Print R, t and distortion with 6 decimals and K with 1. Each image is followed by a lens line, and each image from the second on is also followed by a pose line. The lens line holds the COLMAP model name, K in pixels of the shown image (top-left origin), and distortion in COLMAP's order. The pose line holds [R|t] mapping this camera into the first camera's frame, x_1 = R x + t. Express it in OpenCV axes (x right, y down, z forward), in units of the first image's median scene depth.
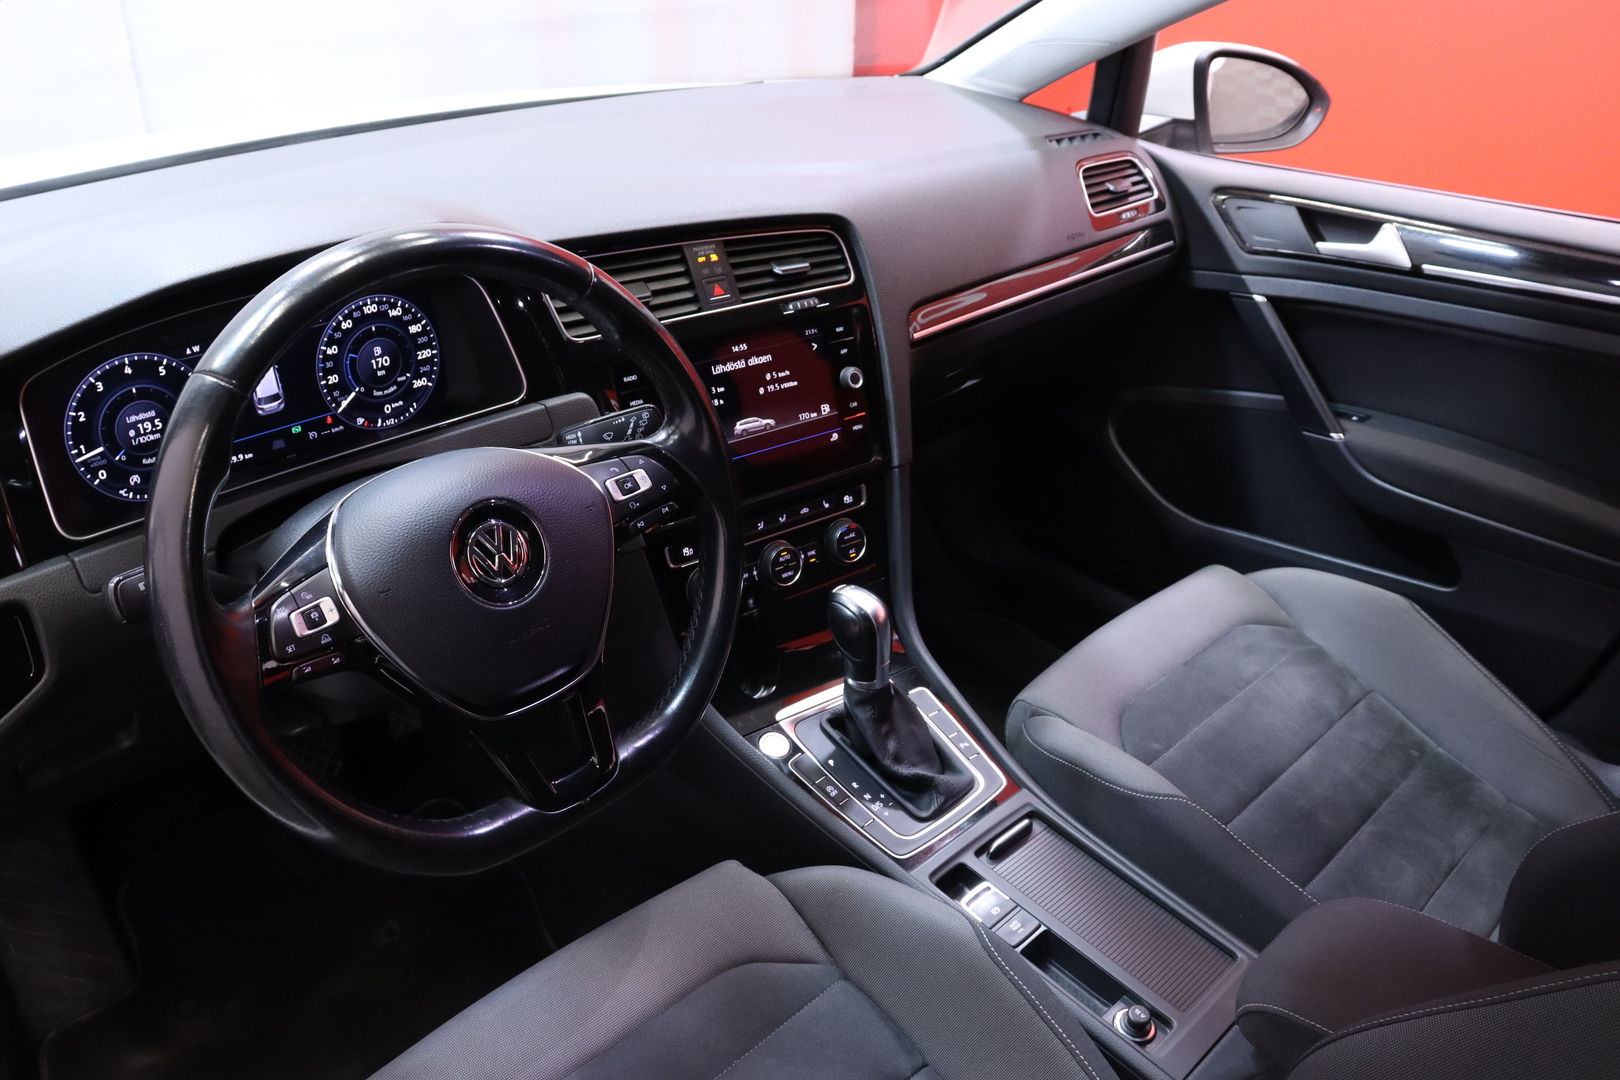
lens RADIAL K [[1389.8, 0, 812.3], [0, 1389.8, 542.2], [0, 0, 1]] dist [-0.021582, -0.006632]
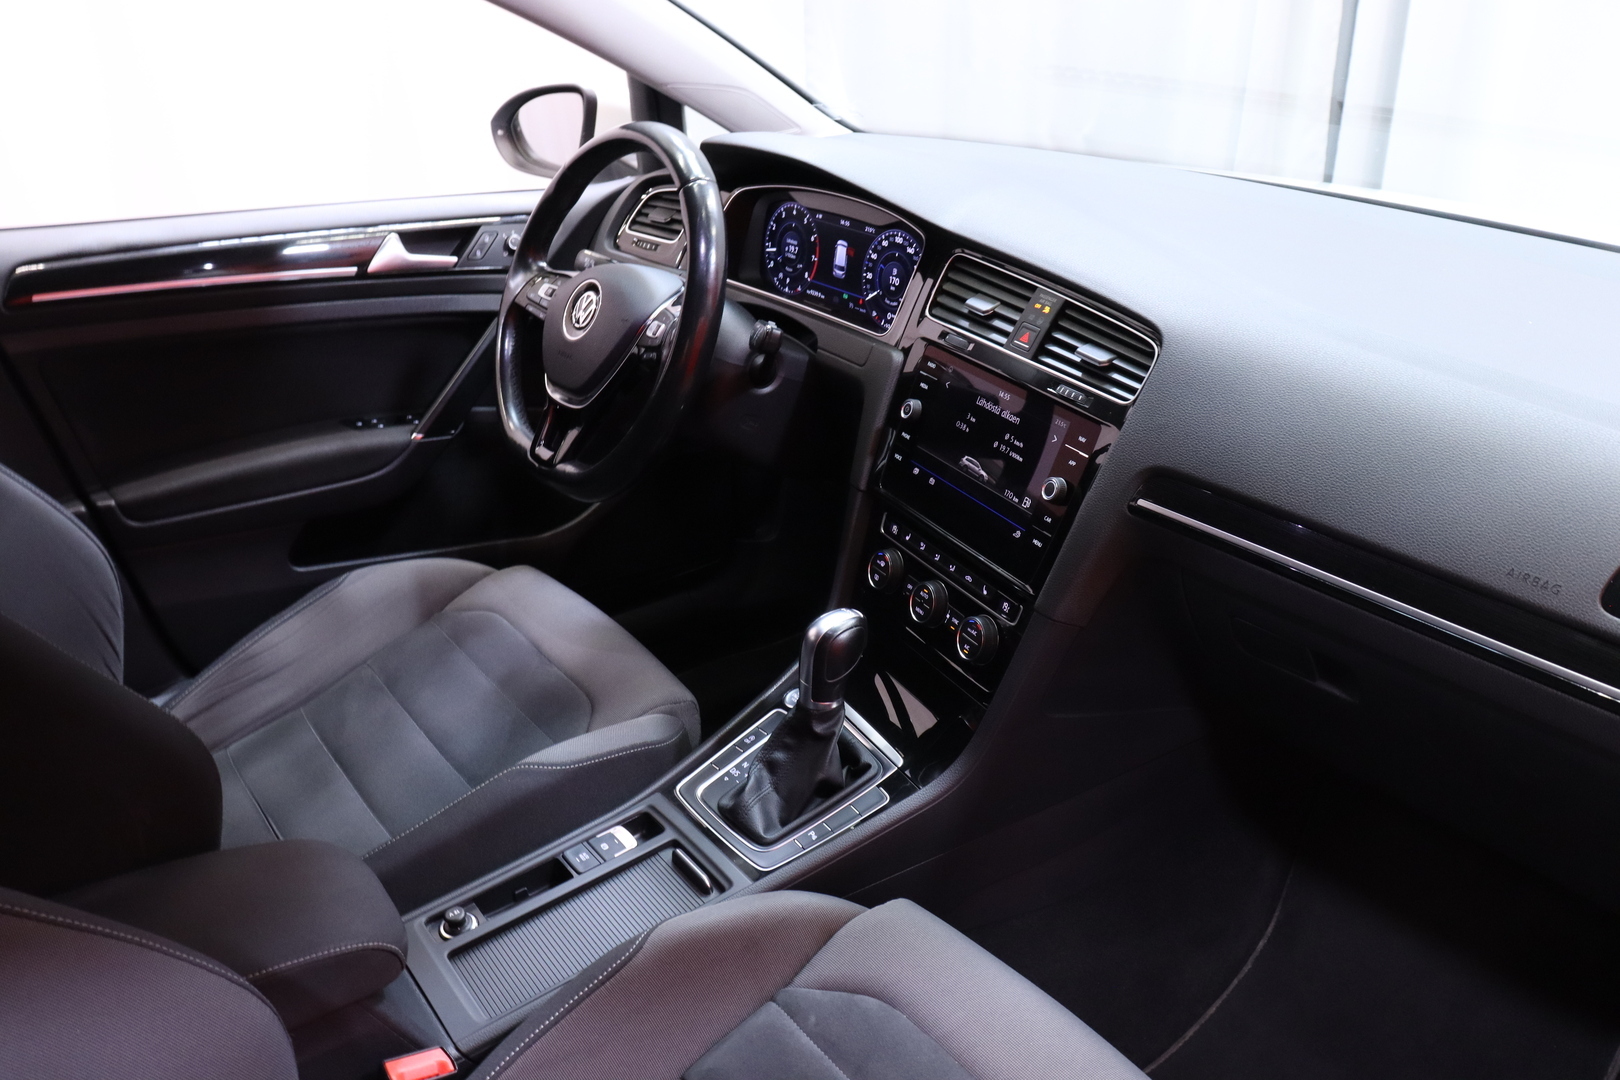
lens RADIAL K [[1389.8, 0, 811.6], [0, 1389.8, 534.7], [0, 0, 1]] dist [-0.021582, -0.006632]
pose [[-0.182583, 0.369945, -0.910936, 0.920066], [-0.475772, 0.777563, 0.411141, -0.408159], [0.860410, 0.508465, 0.034040, 0.907185]]
